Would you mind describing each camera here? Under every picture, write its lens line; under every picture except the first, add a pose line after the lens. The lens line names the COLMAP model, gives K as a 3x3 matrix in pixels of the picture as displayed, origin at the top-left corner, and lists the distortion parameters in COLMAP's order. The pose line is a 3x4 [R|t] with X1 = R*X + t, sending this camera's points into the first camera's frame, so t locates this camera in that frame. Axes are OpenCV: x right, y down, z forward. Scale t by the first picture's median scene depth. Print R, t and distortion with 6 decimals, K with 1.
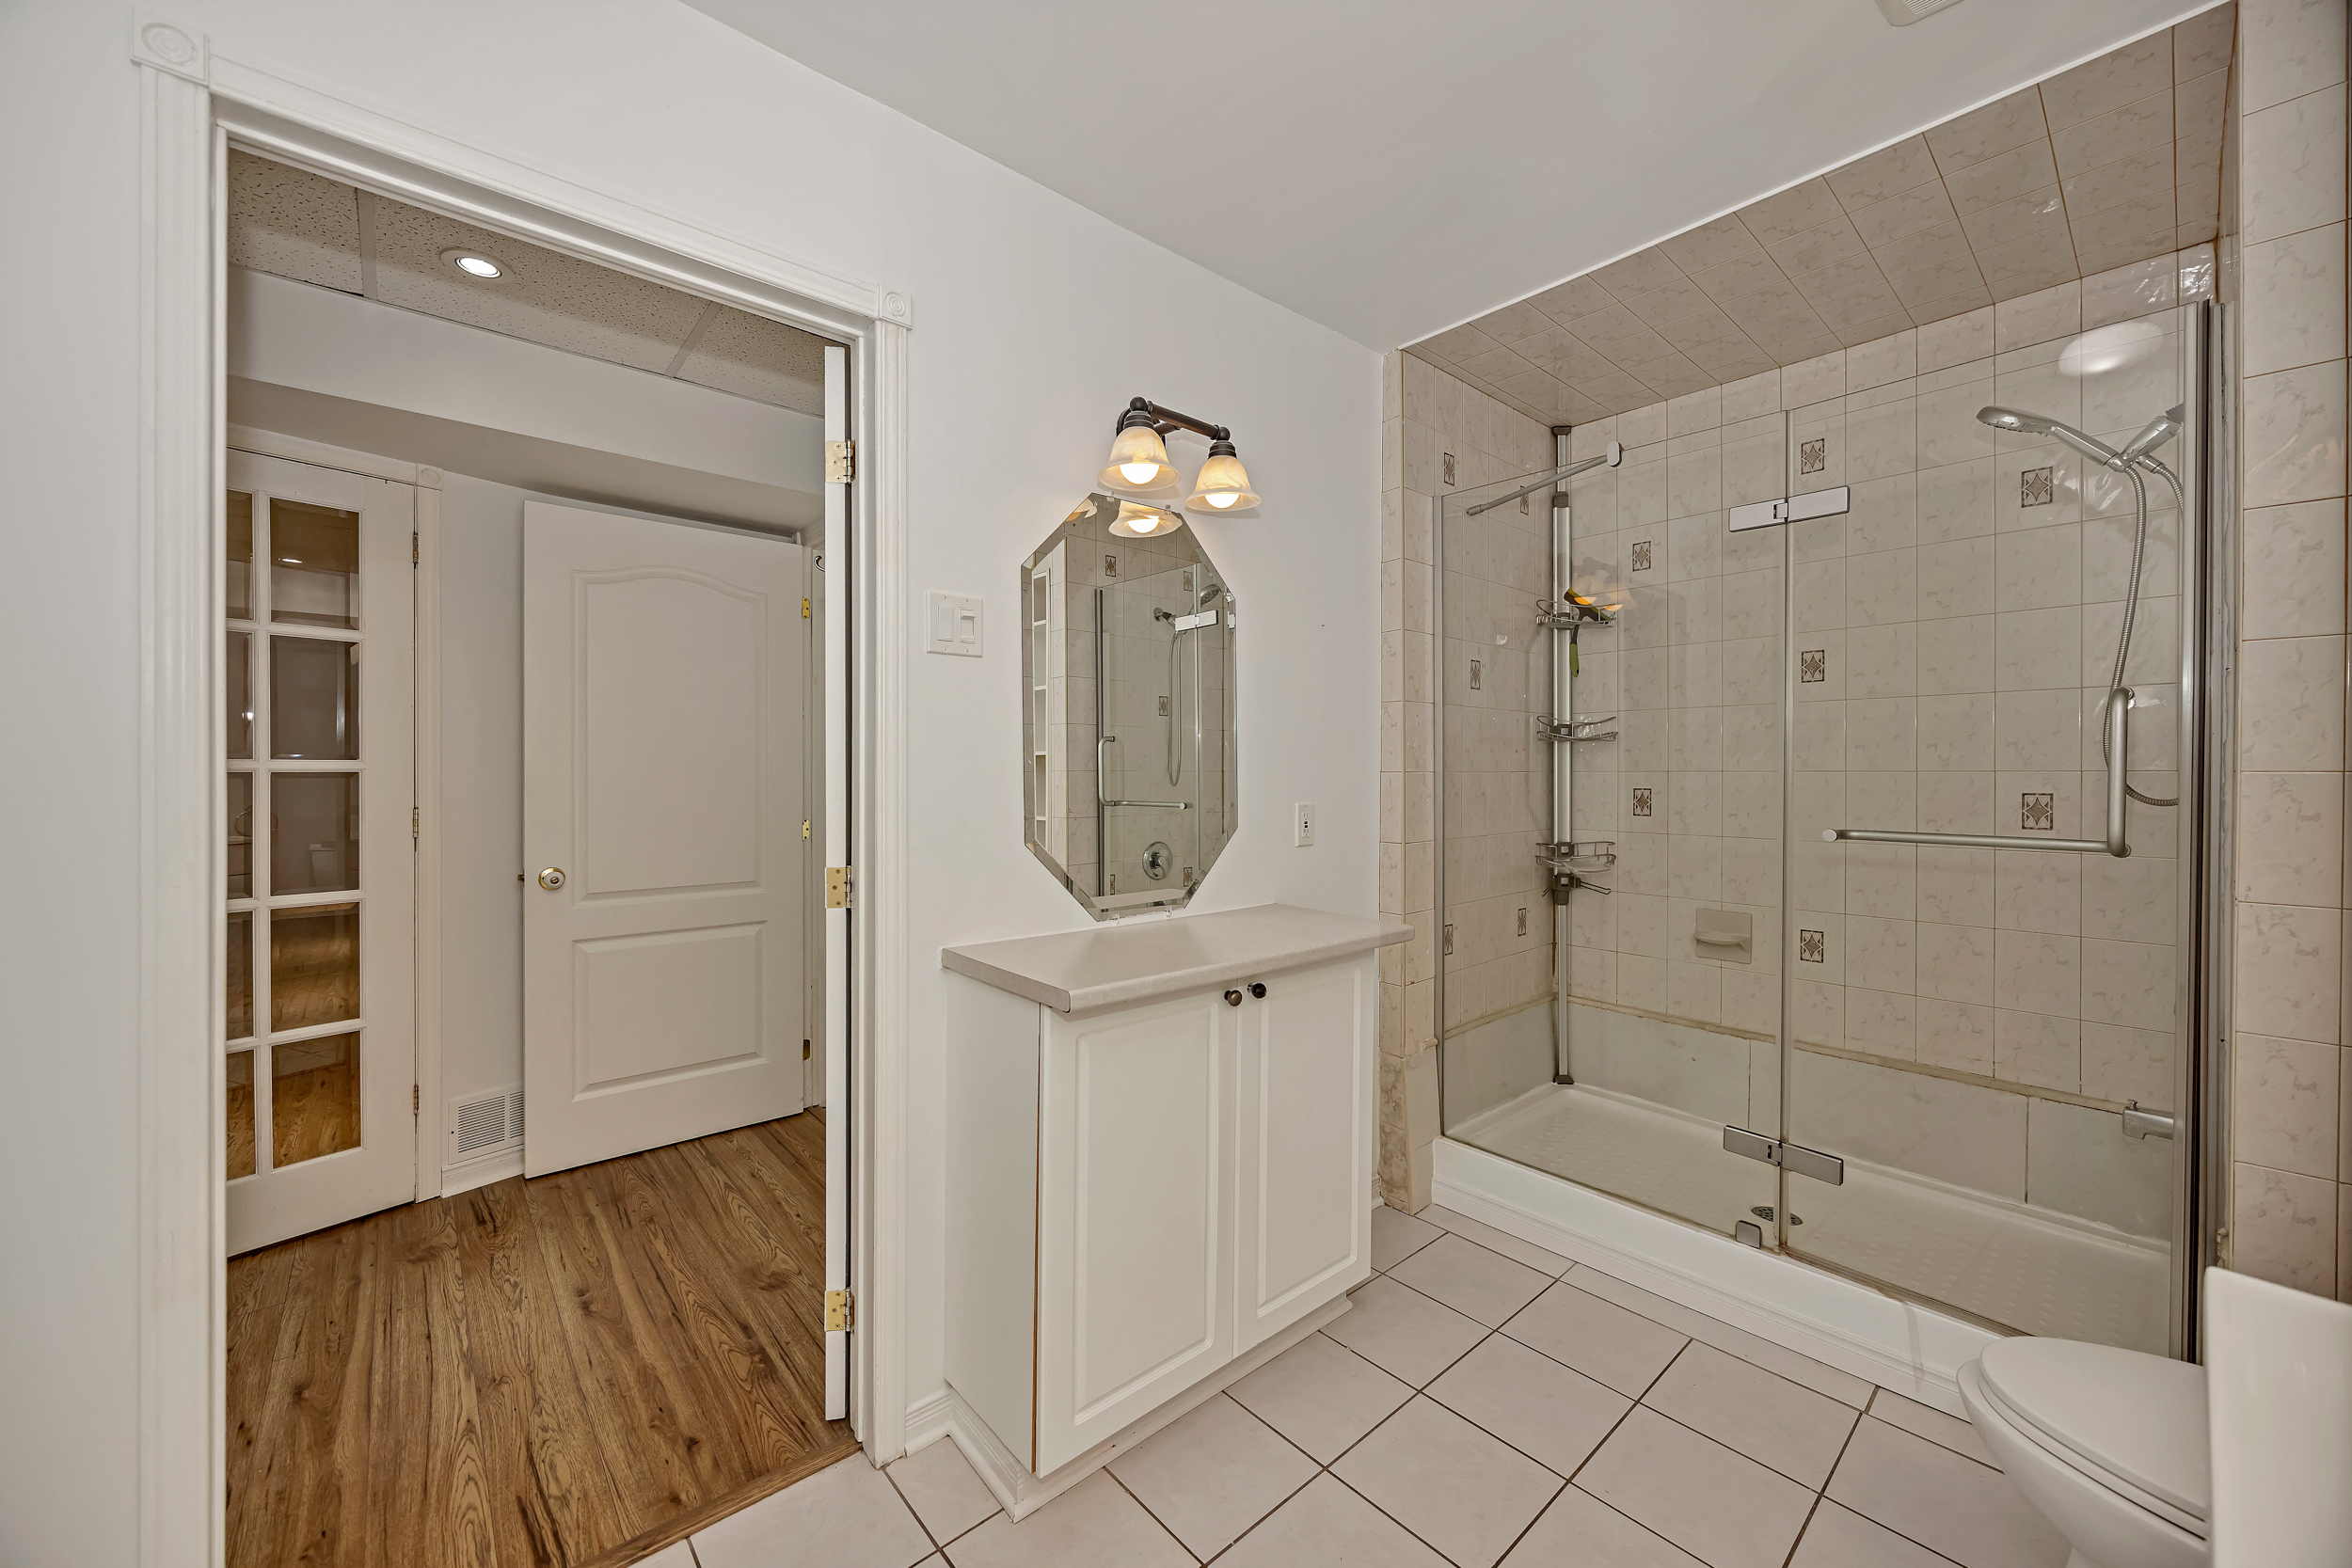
lens RADIAL K [[891.2, 0, 1164.9], [0, 891.2, 776.5], [0, 0, 1]] dist [0.000562, 0.000106]
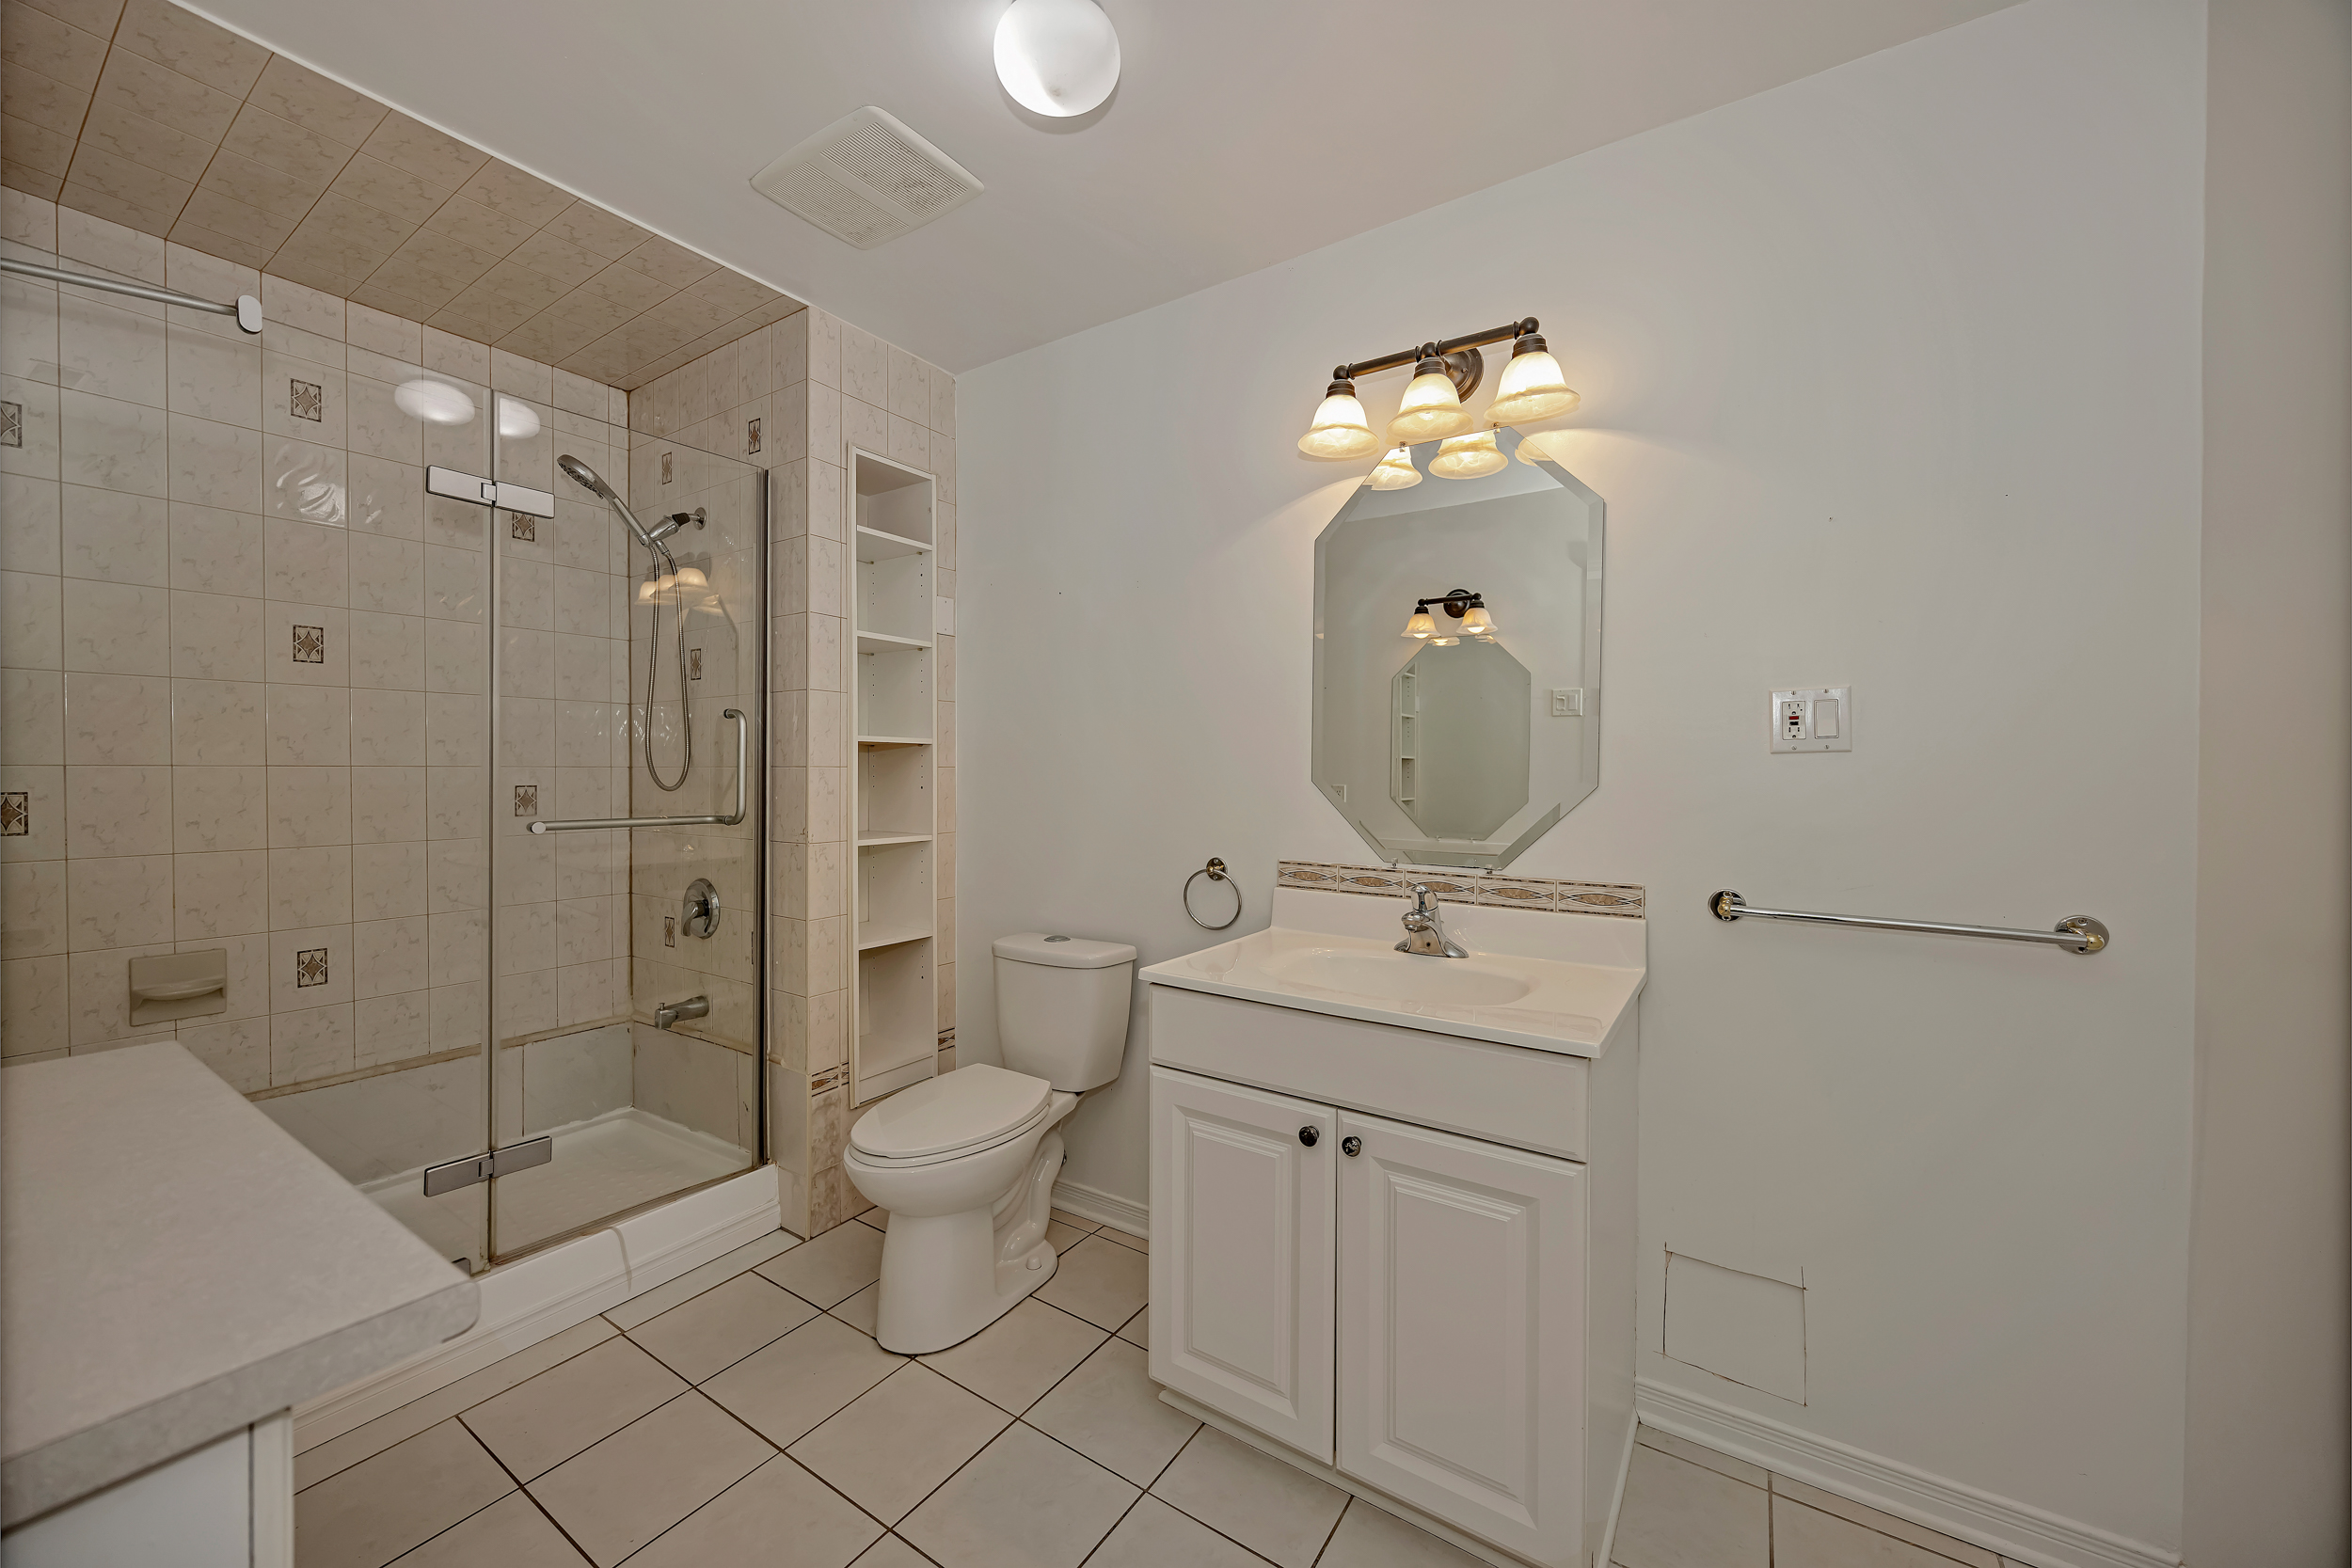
lens RADIAL K [[891.2, 0, 1161.5], [0, 891.2, 780.6], [0, 0, 1]] dist [0.000562, 0.000106]
pose [[-0.261300, -0.009905, 0.965207, -0.355961], [0.003678, 0.999930, 0.011258, 0.001805], [-0.965251, 0.006492, -0.261245, 0.469388]]
